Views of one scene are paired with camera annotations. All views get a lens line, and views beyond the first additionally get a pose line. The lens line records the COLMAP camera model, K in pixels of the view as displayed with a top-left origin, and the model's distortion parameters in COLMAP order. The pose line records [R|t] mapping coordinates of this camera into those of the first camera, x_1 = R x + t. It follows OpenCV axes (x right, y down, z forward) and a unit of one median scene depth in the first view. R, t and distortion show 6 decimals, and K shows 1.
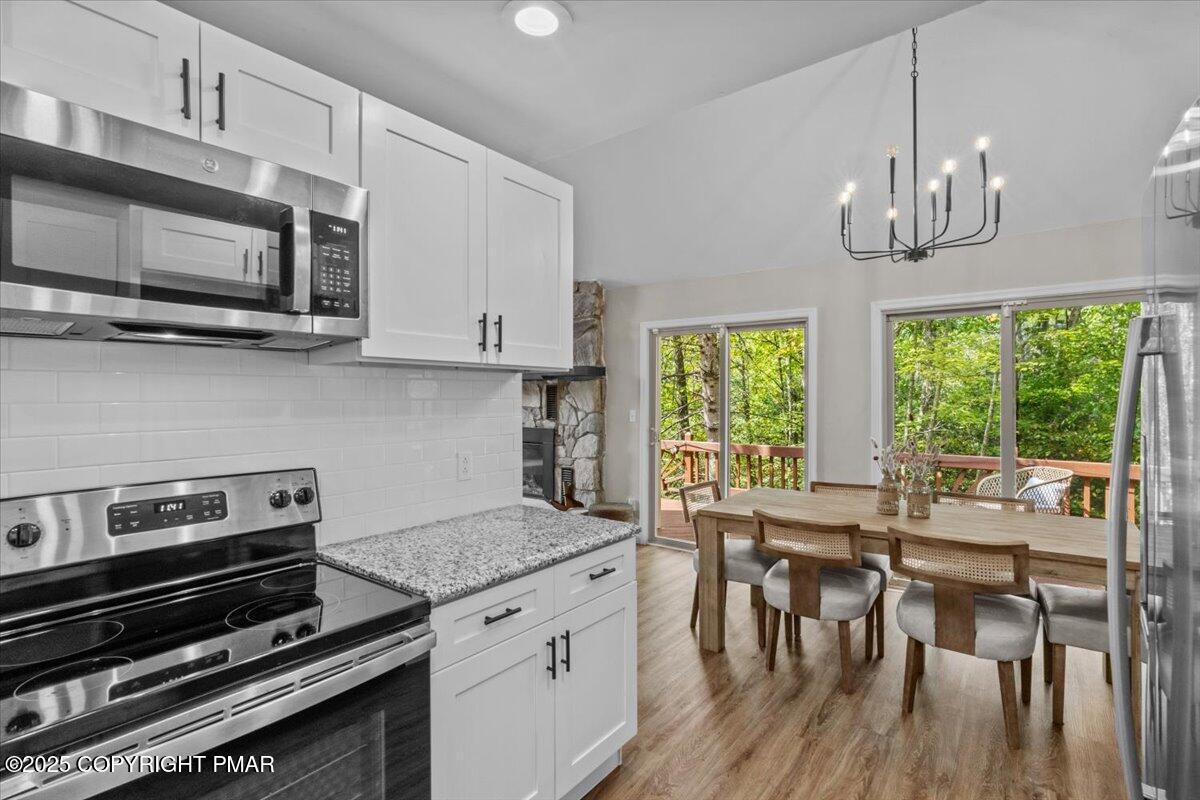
lens RADIAL K [[562.2, 0, 602.6], [0, 562.2, 397.9], [0, 0, 1]] dist [-0.011958, 0.000900]
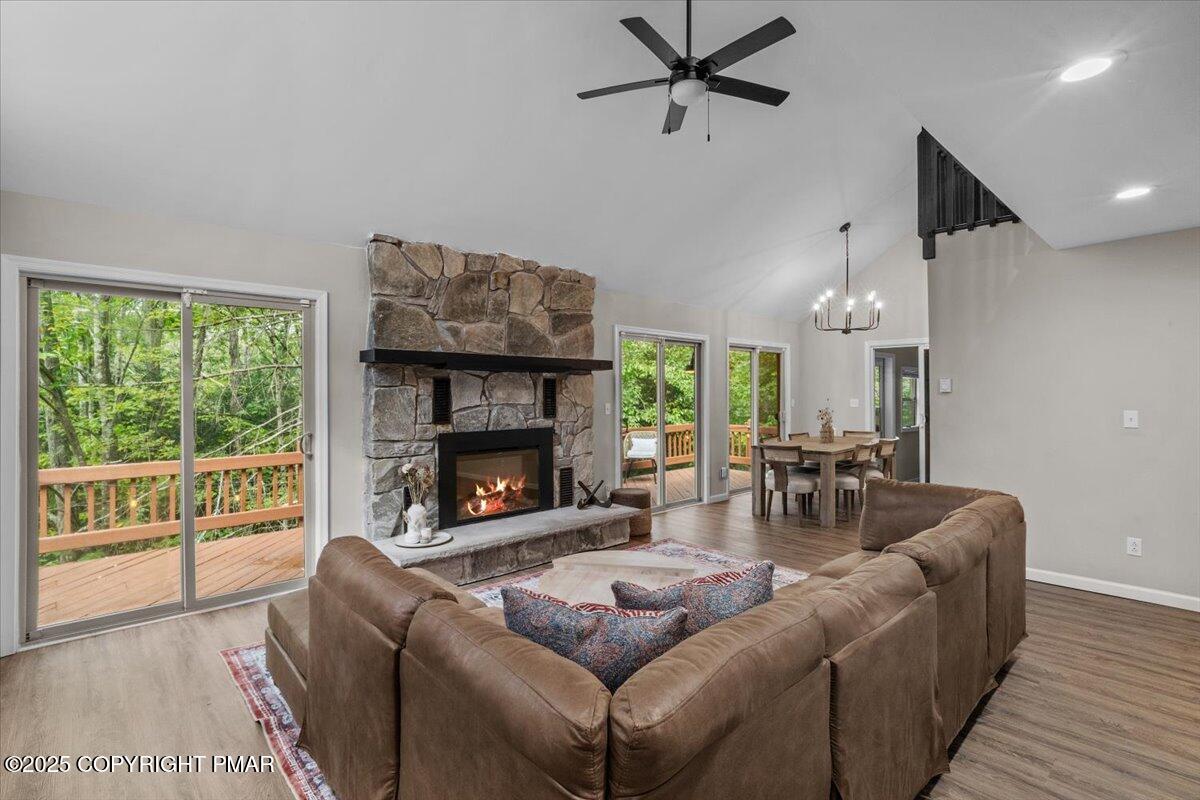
lens RADIAL K [[562.2, 0, 598.4], [0, 562.2, 394.0], [0, 0, 1]] dist [-0.011958, 0.000900]
pose [[0.159688, -0.014861, 0.987056, -0.958429], [-0.001322, 0.999883, 0.015268, -0.011826], [-0.987167, -0.003742, 0.159649, 0.789483]]
